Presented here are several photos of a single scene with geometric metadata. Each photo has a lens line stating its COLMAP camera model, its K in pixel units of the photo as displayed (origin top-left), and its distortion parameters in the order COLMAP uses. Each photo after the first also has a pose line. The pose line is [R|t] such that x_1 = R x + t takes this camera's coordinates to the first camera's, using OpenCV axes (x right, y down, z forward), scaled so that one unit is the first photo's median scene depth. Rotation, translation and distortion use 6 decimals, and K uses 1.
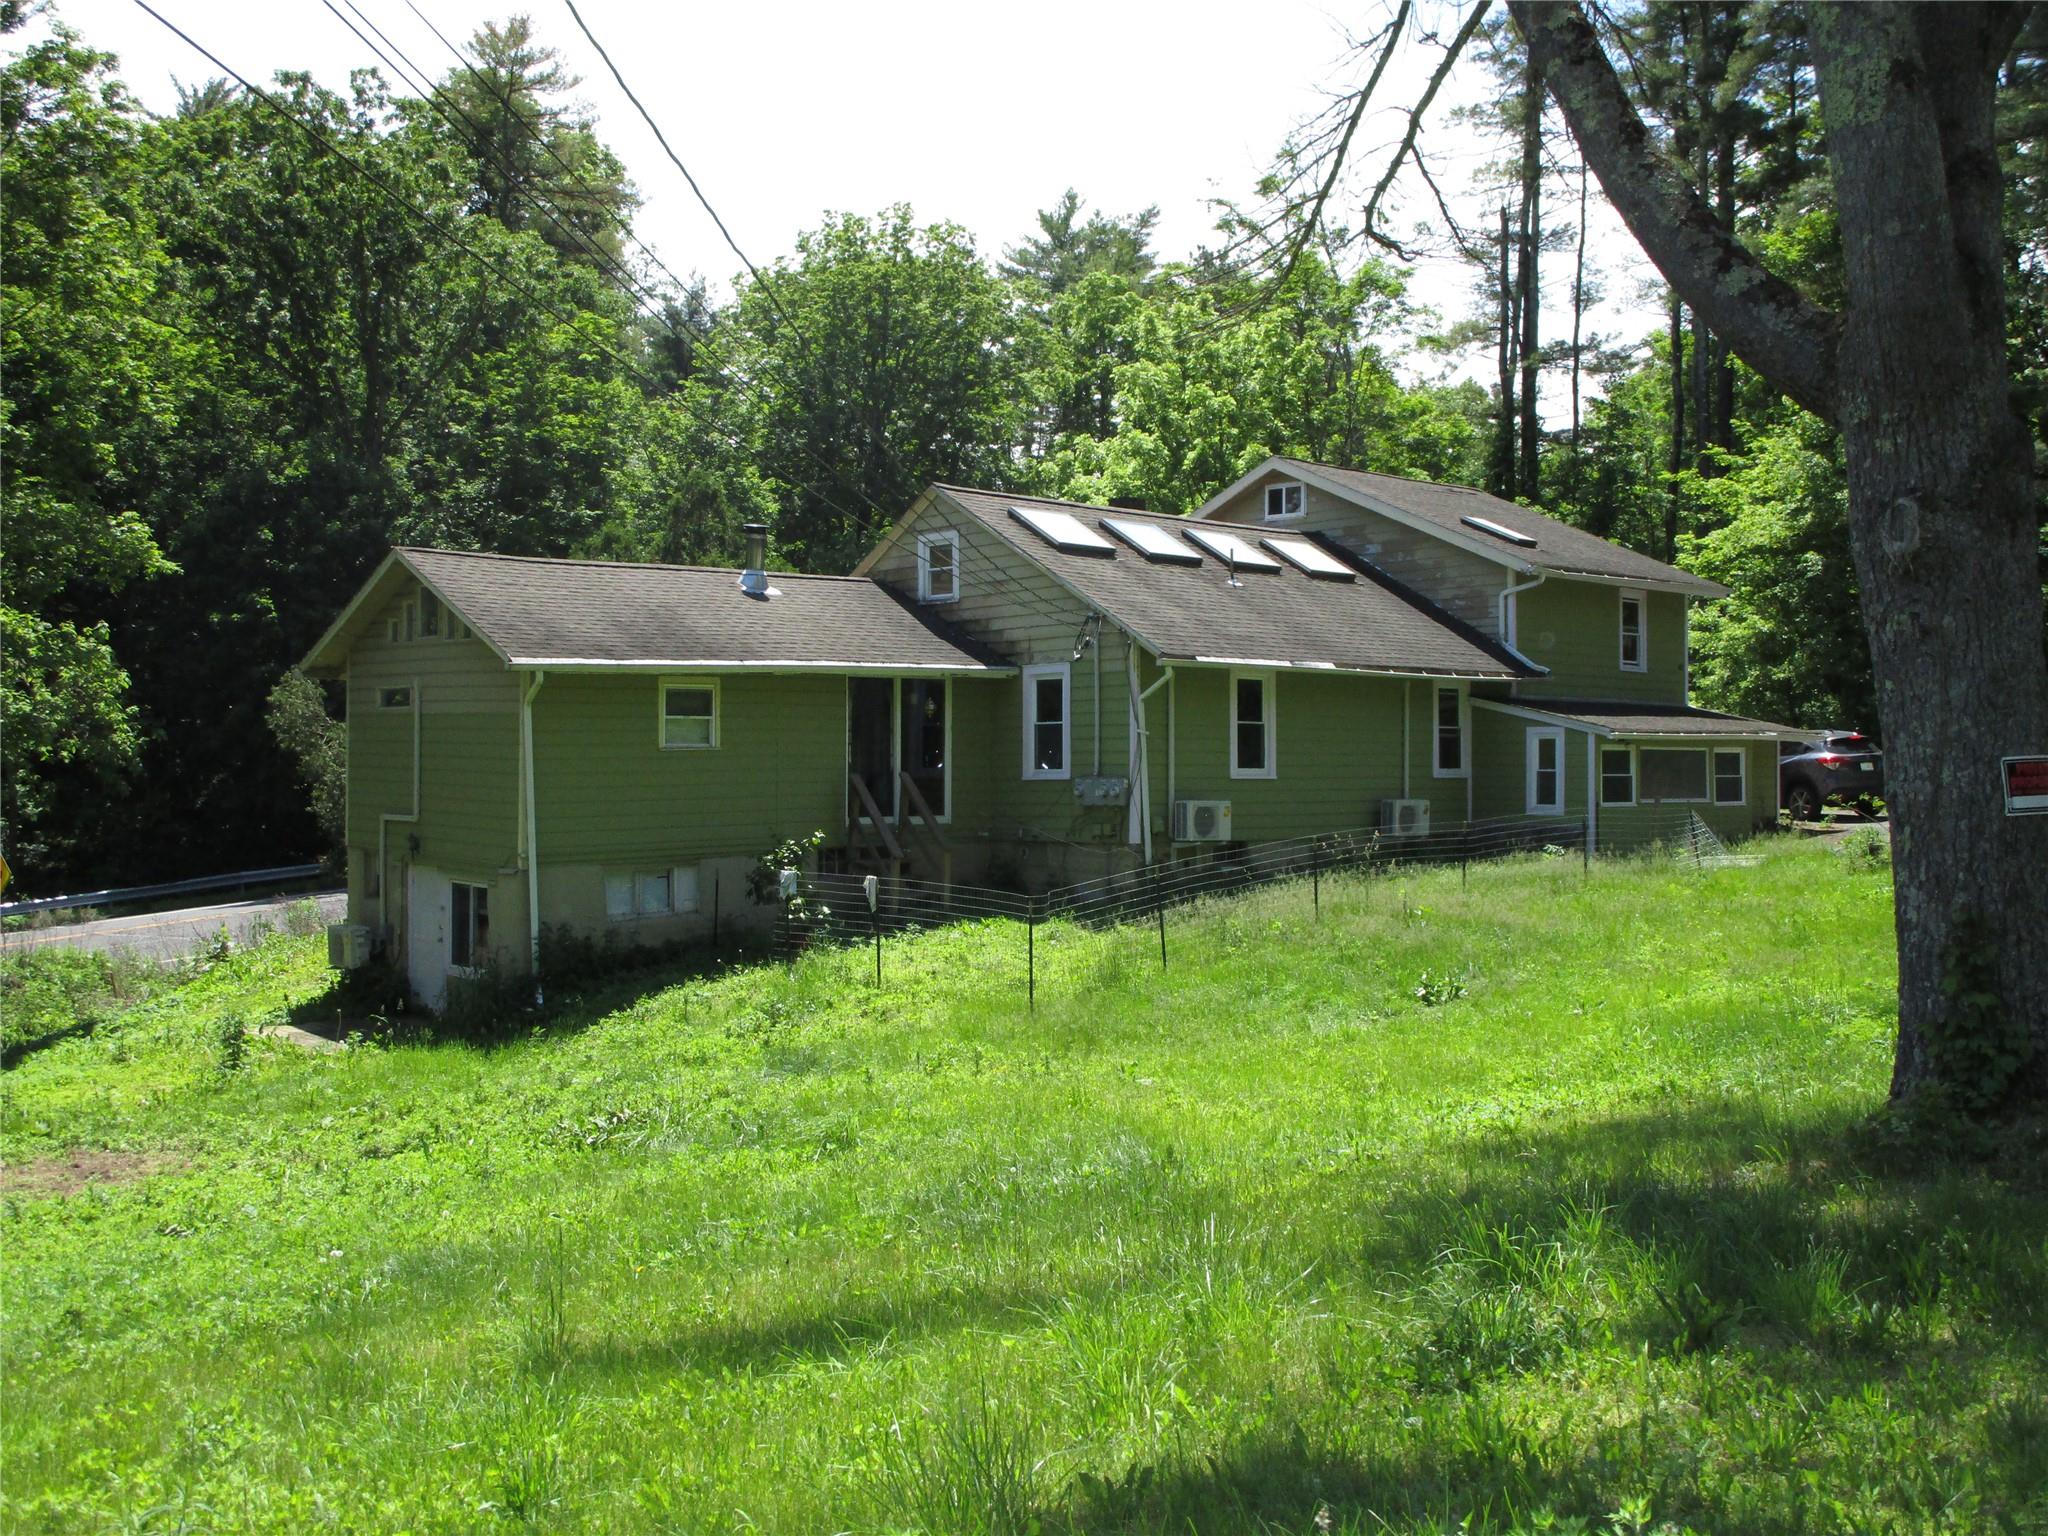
lens RADIAL K [[2081.9, 0, 1024.0], [0, 2081.9, 768.0], [0, 0, 1]] dist [-0.003410, -0.001617]
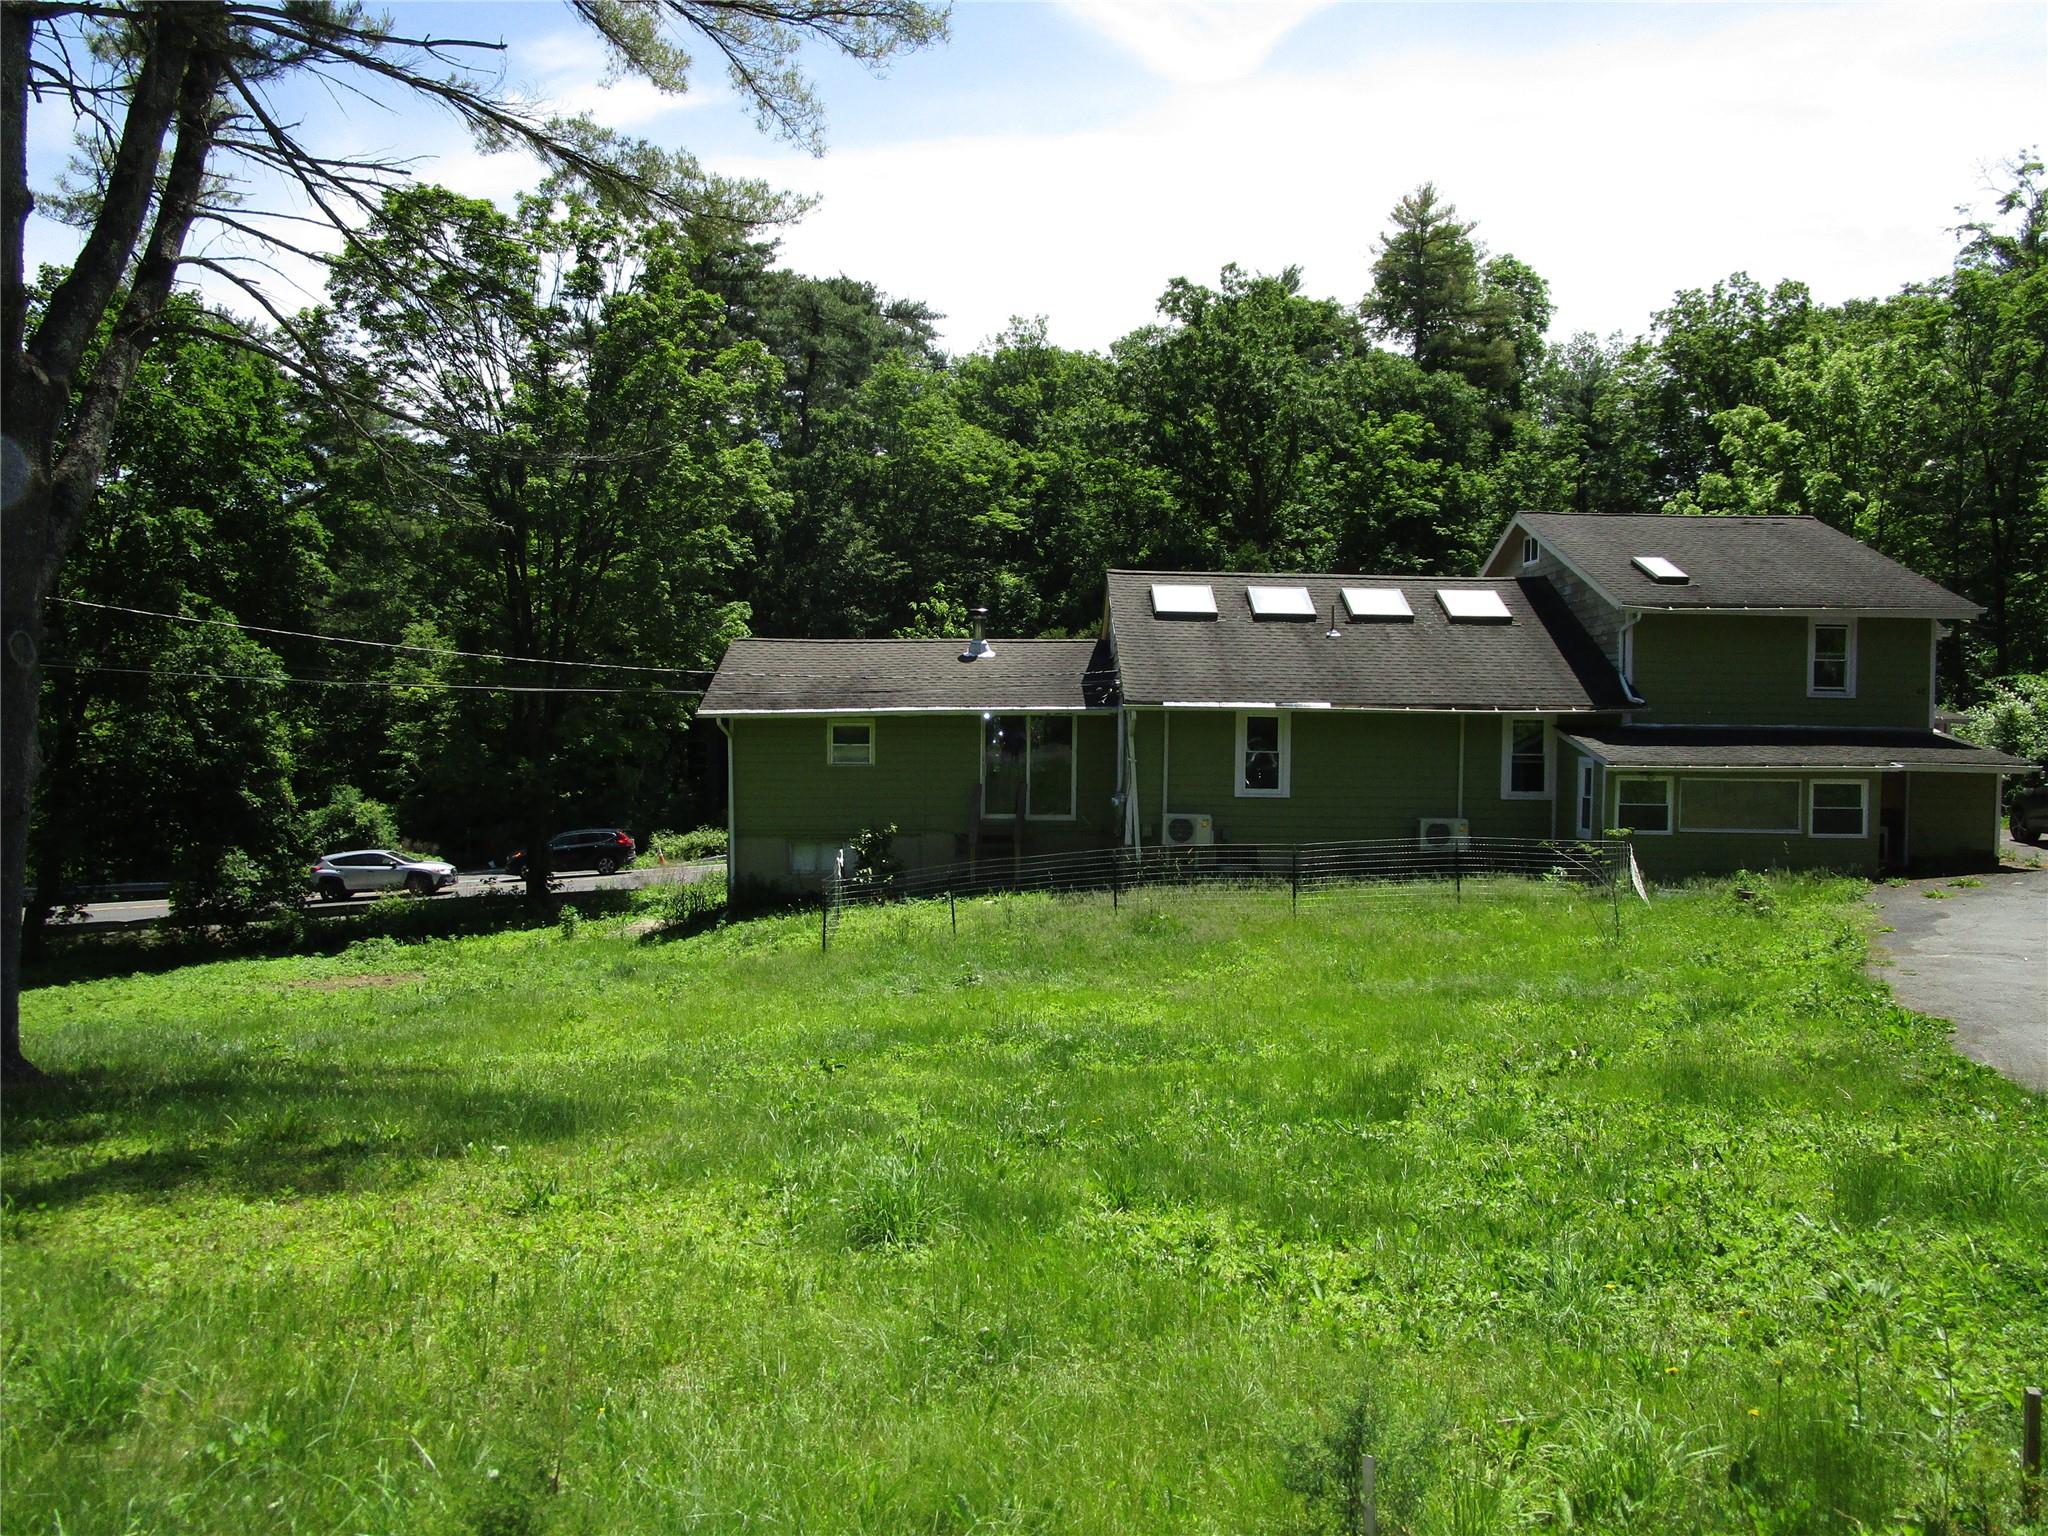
lens RADIAL K [[1457.3, 0, 1023.5], [0, 1457.3, 872.1], [0, 0, 1]] dist [-0.028045, -0.002696]
pose [[0.741359, 0.076827, -0.666697, 0.584463], [-0.007964, 0.994363, 0.105729, -0.040793], [0.671061, -0.073074, 0.737792, 0.256642]]
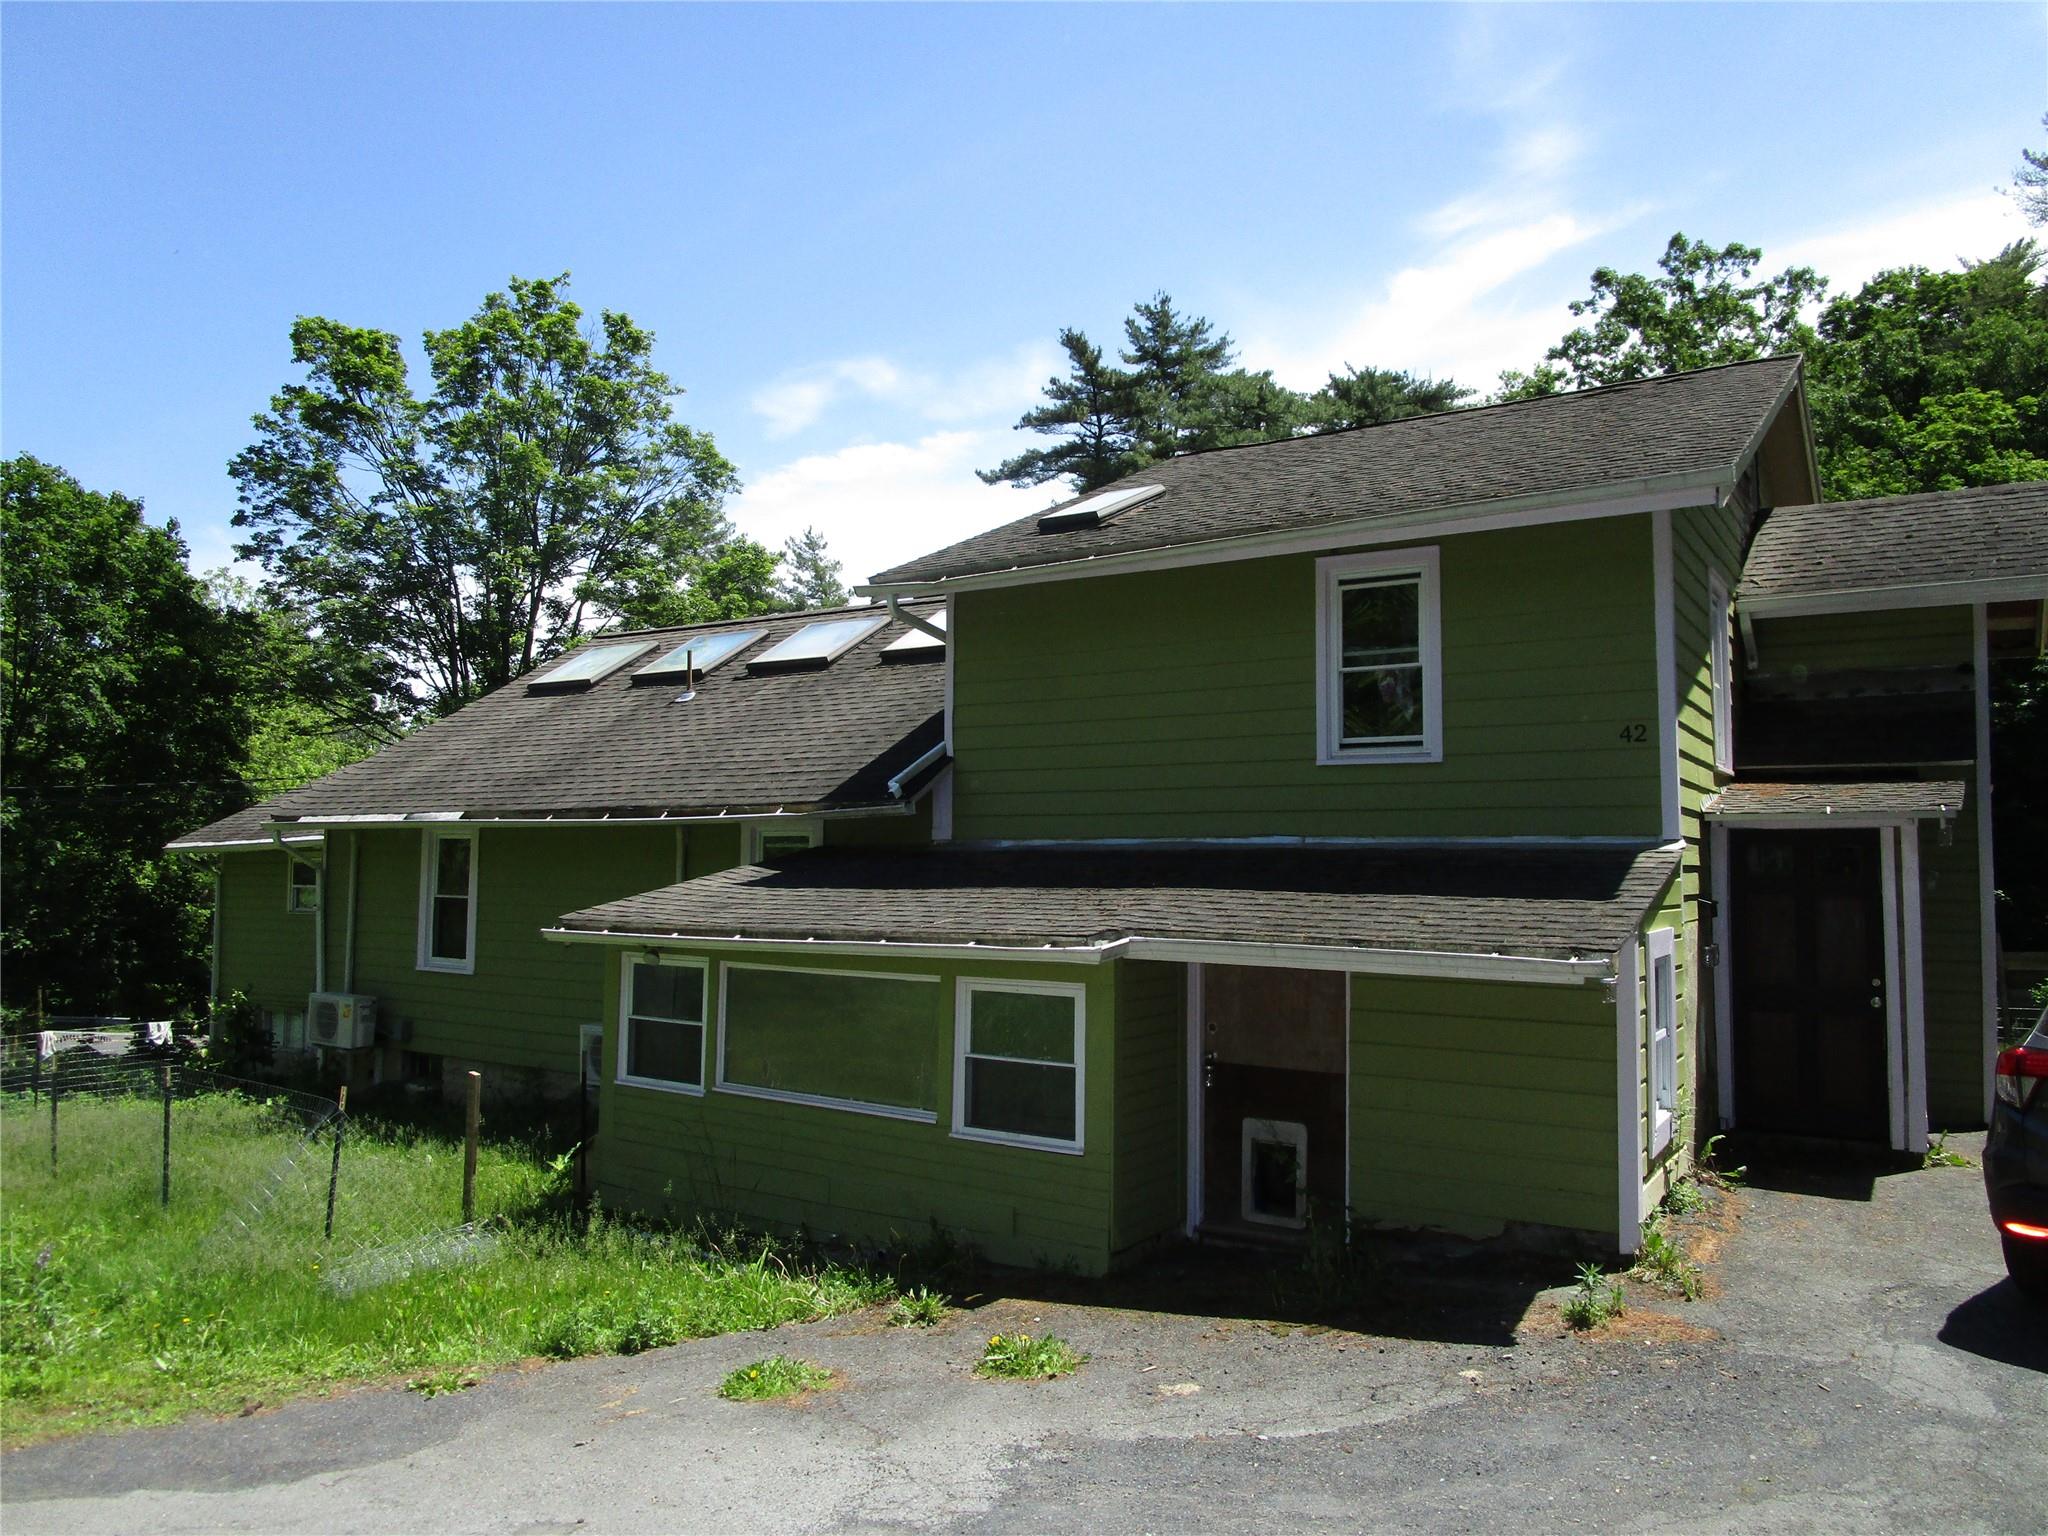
lens RADIAL K [[1481.9, 0, 1024.0], [0, 1481.9, 768.0], [0, 0, 1]] dist [-0.029167, 0.000633]
pose [[0.224314, -0.063211, -0.972465, 0.669658], [-0.004203, 0.997822, -0.065828, -0.033507], [0.974508, 0.018853, 0.223560, 1.074511]]
